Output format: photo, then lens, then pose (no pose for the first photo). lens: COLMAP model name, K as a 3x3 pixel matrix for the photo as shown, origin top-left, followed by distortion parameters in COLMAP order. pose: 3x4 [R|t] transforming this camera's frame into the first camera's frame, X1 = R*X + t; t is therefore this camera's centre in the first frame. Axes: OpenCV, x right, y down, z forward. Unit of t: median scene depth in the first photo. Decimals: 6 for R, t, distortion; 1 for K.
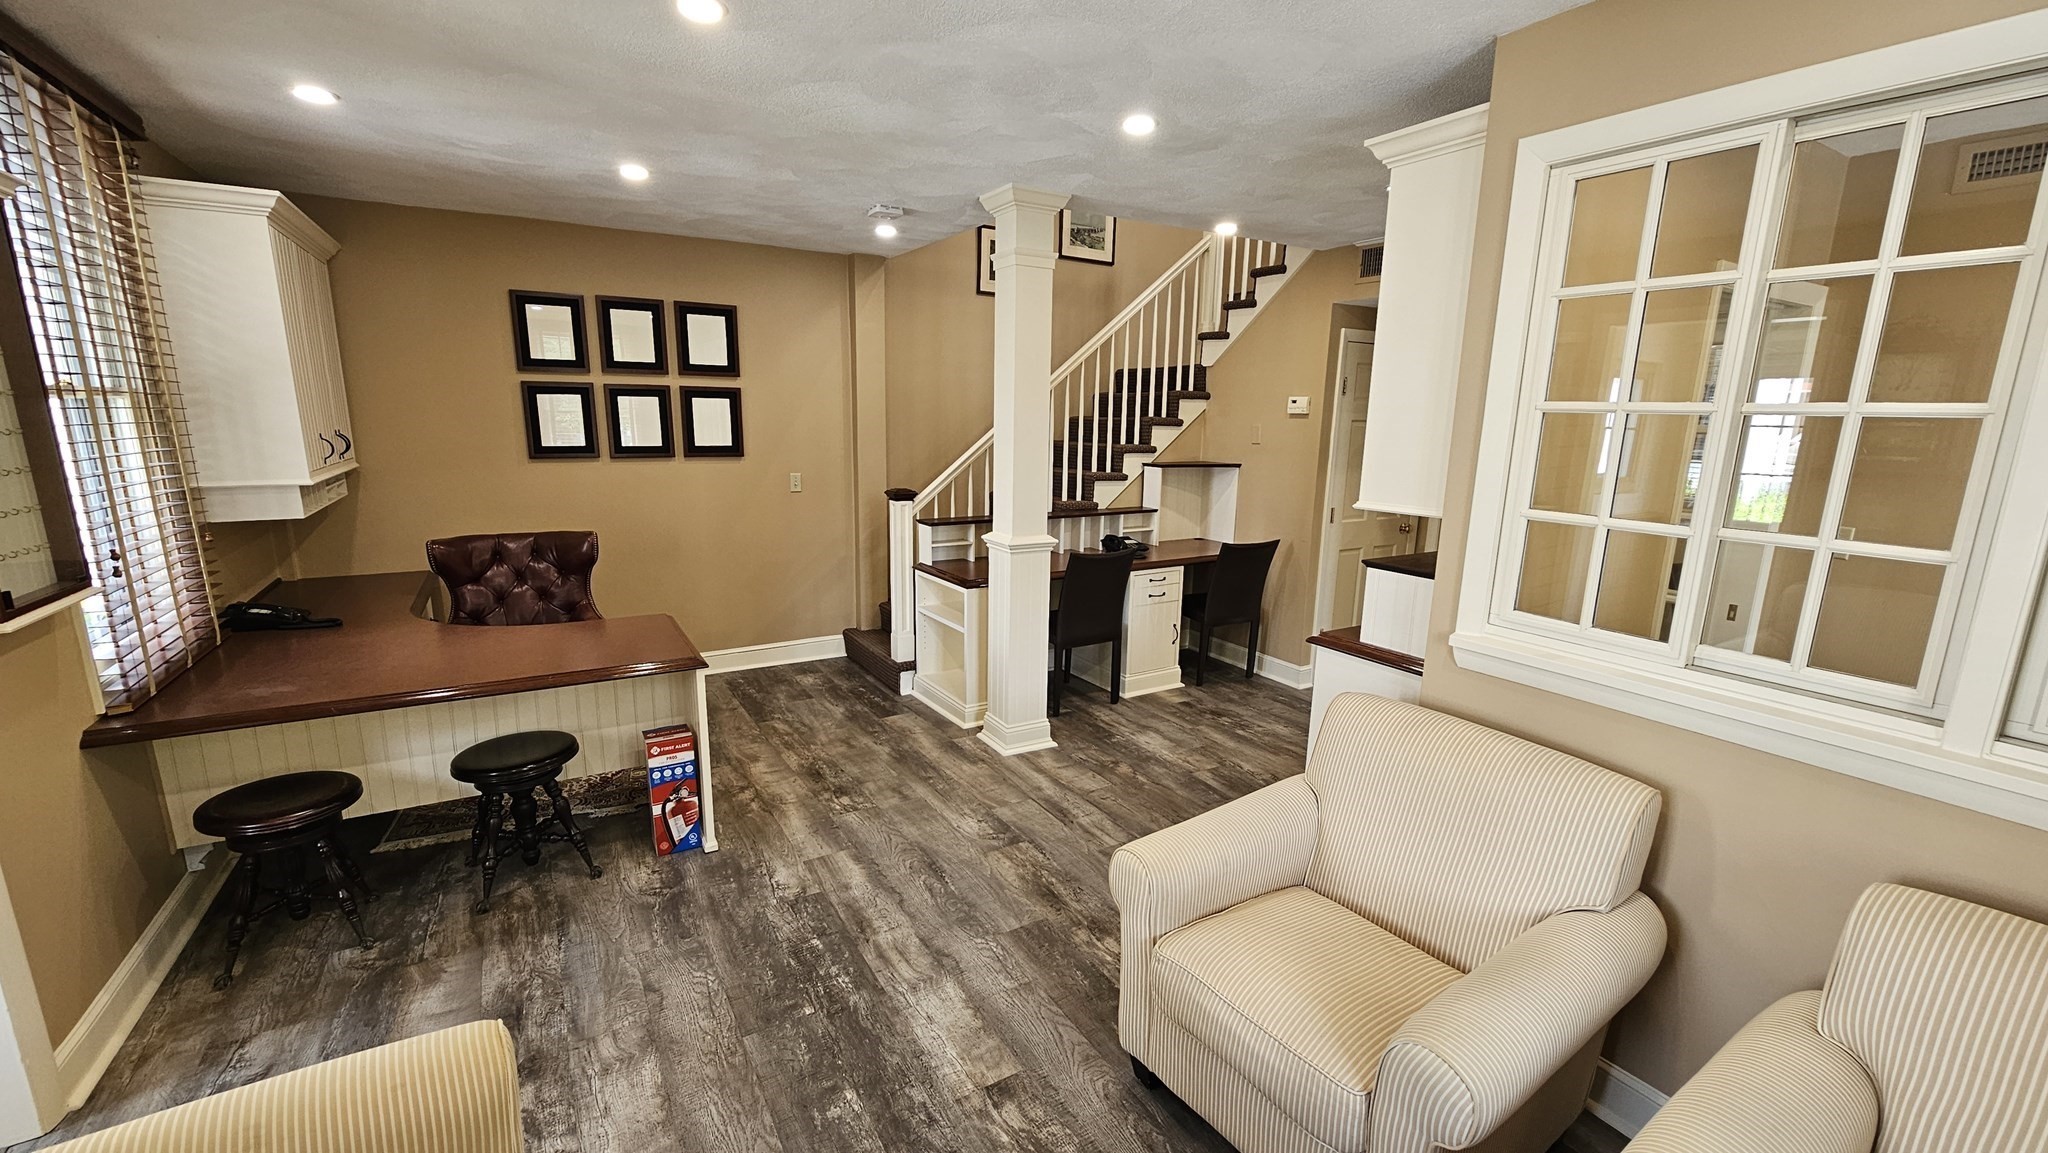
lens RADIAL K [[831.9, 0, 1022.6], [0, 831.9, 589.1], [0, 0, 1]] dist [-0.003950, 0.000347]
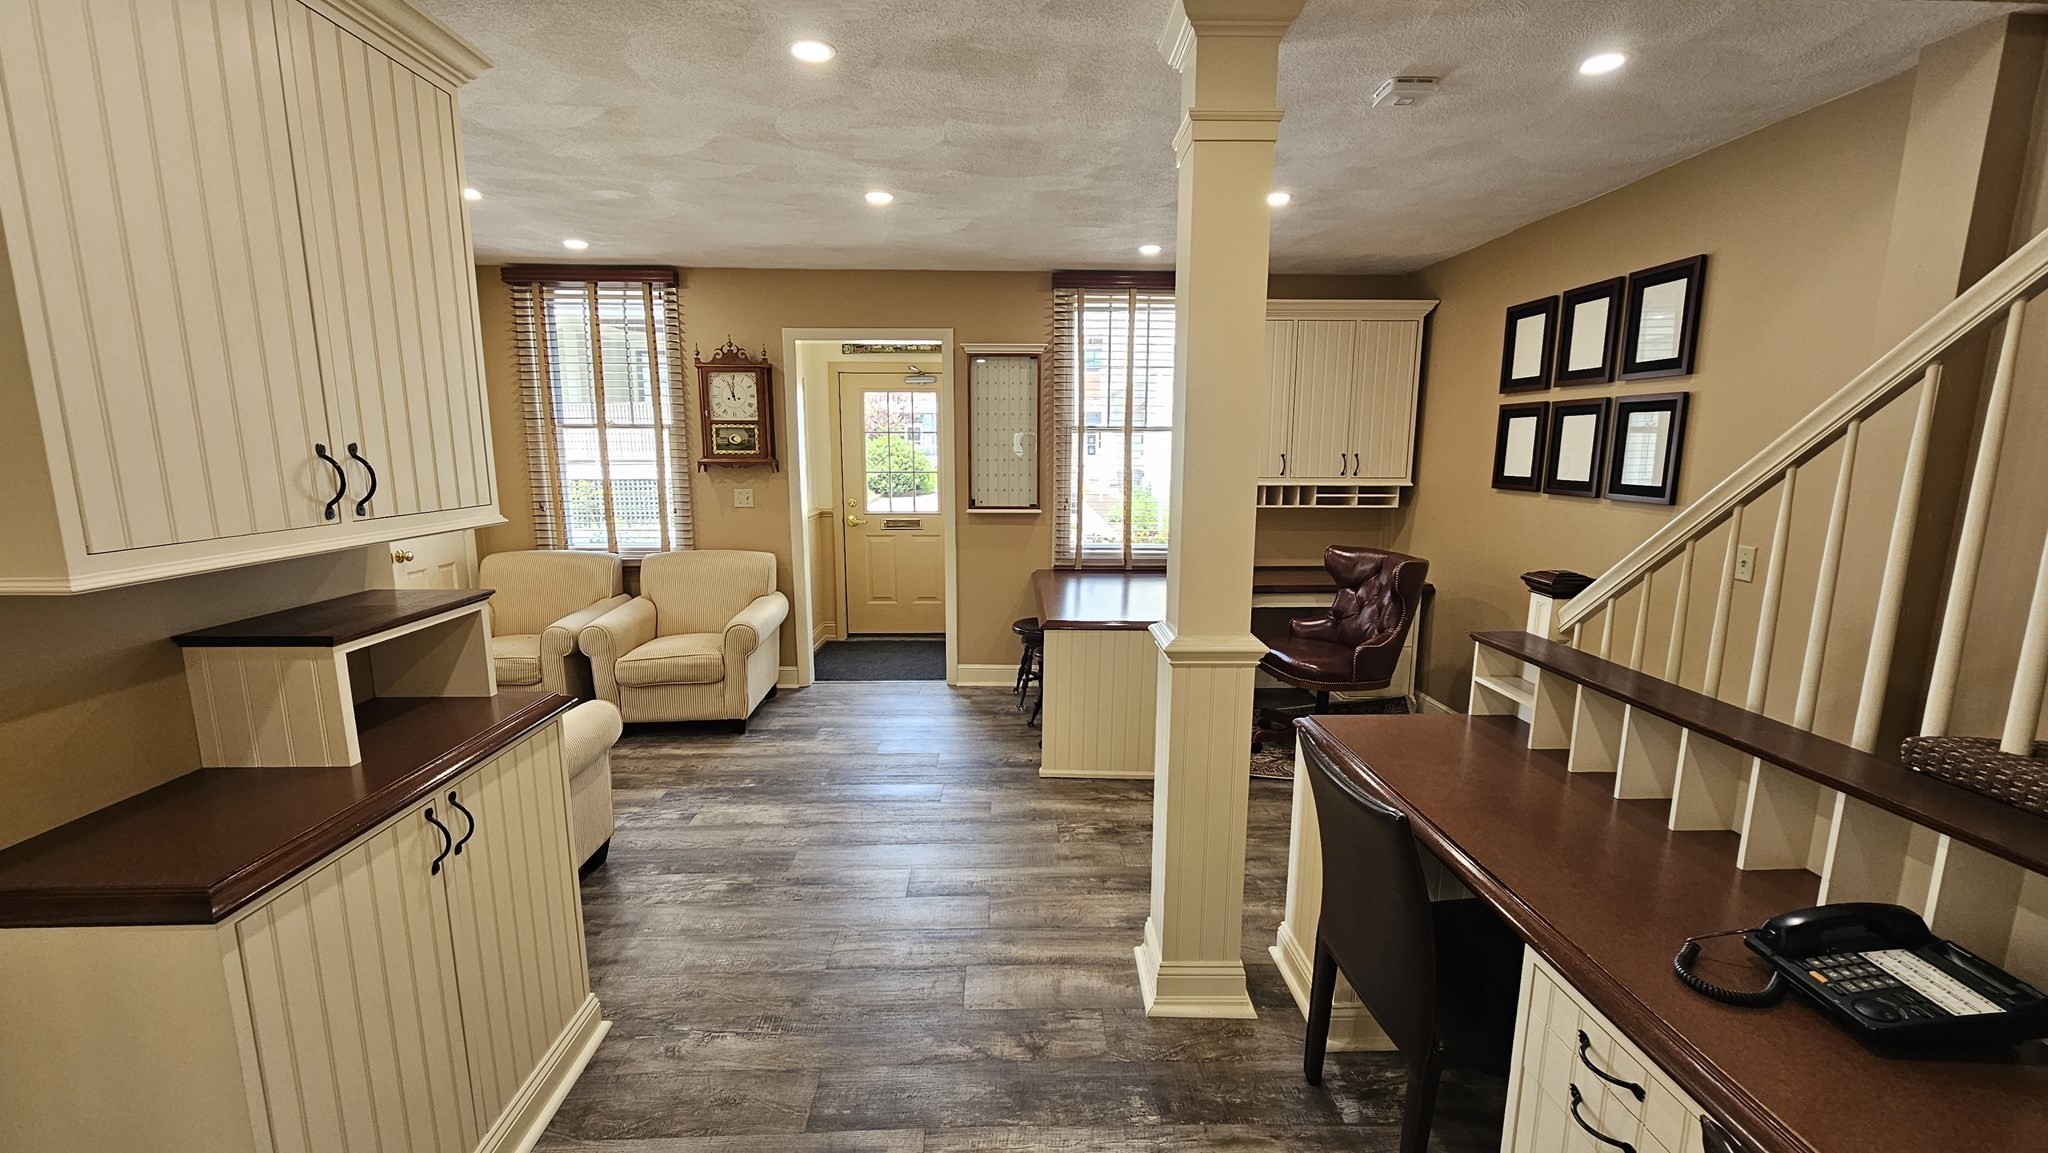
lens RADIAL K [[831.9, 0, 1030.2], [0, 831.9, 587.6], [0, 0, 1]] dist [-0.003950, 0.000347]
pose [[-0.487400, 0.131155, -0.863273, 0.573598], [-0.192336, 0.948247, 0.252656, -0.227131], [0.851733, 0.289183, -0.436950, 1.212511]]
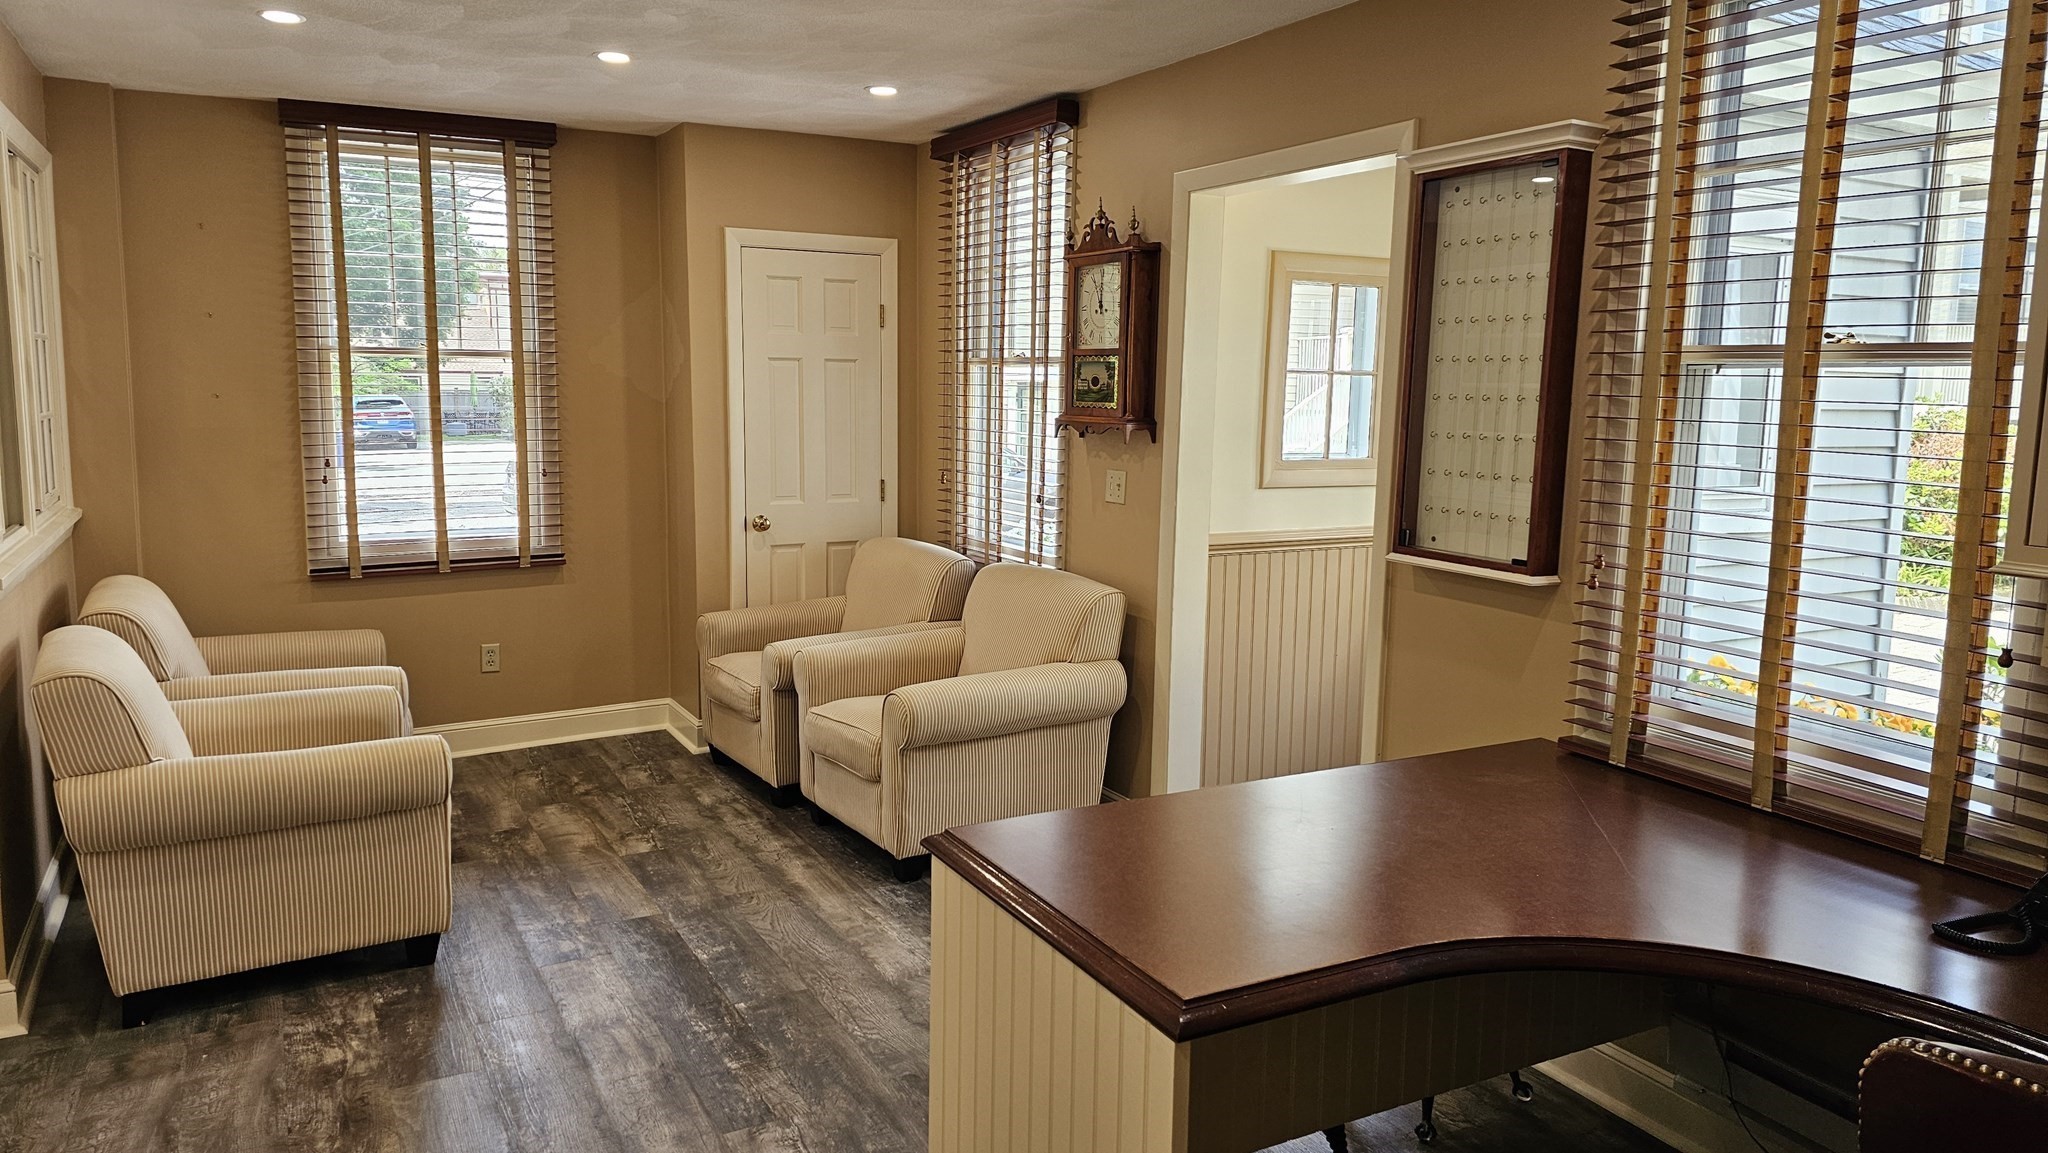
lens RADIAL K [[1359.0, 0, 1015.8], [0, 1359.0, 562.0], [0, 0, 1]] dist [0.063695, -0.051560]
pose [[-0.998755, -0.035823, 0.034707, -0.365364], [-0.022029, 0.941094, 0.337426, -0.285841], [-0.044750, 0.336241, -0.940712, 1.377725]]
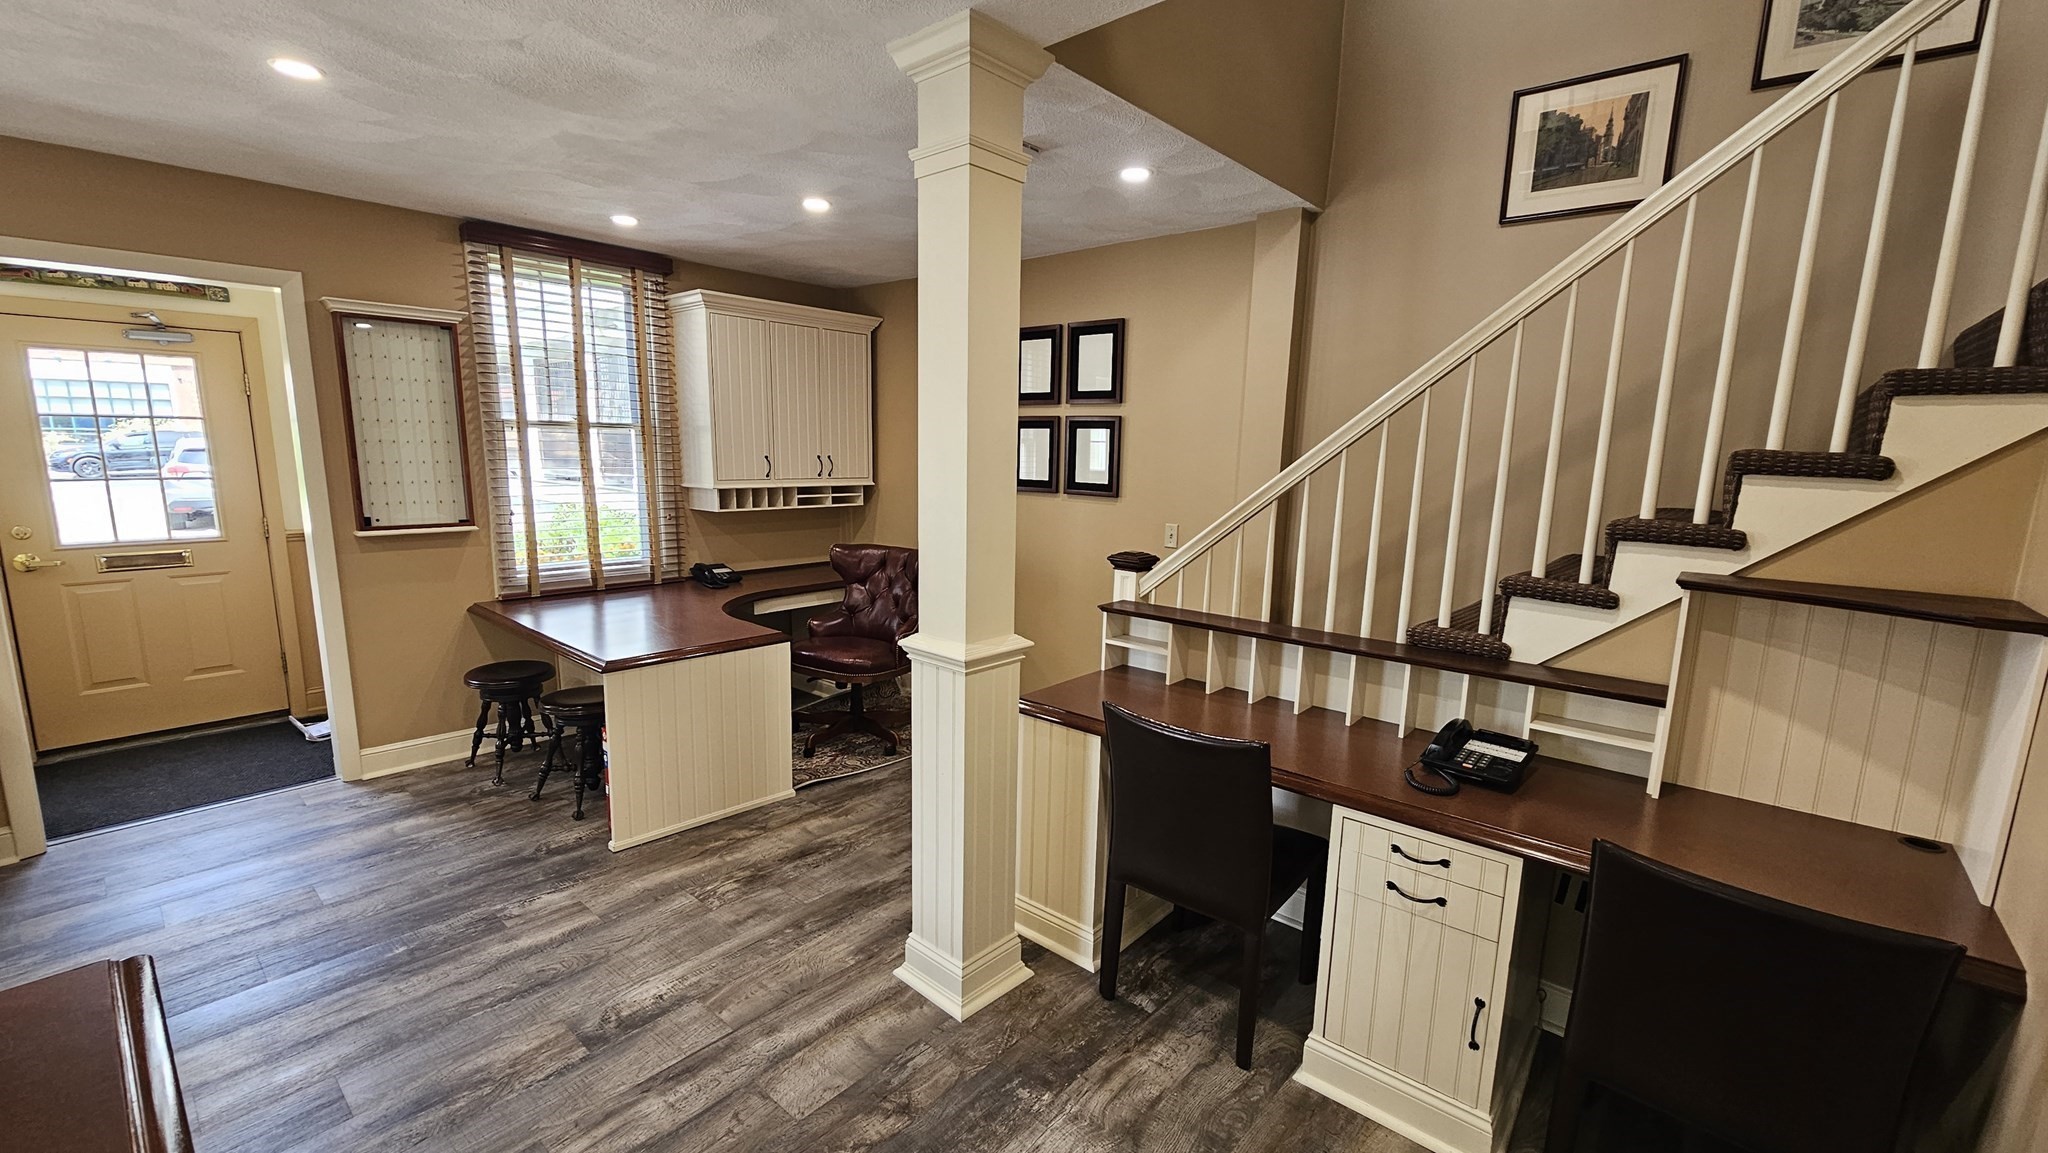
lens RADIAL K [[831.9, 0, 1025.8], [0, 831.9, 587.5], [0, 0, 1]] dist [-0.003950, 0.000347]
pose [[0.314086, 0.150443, -0.937399, 0.592217], [-0.213014, 0.973359, 0.084842, -0.168314], [0.925189, 0.173031, 0.337765, 0.890204]]
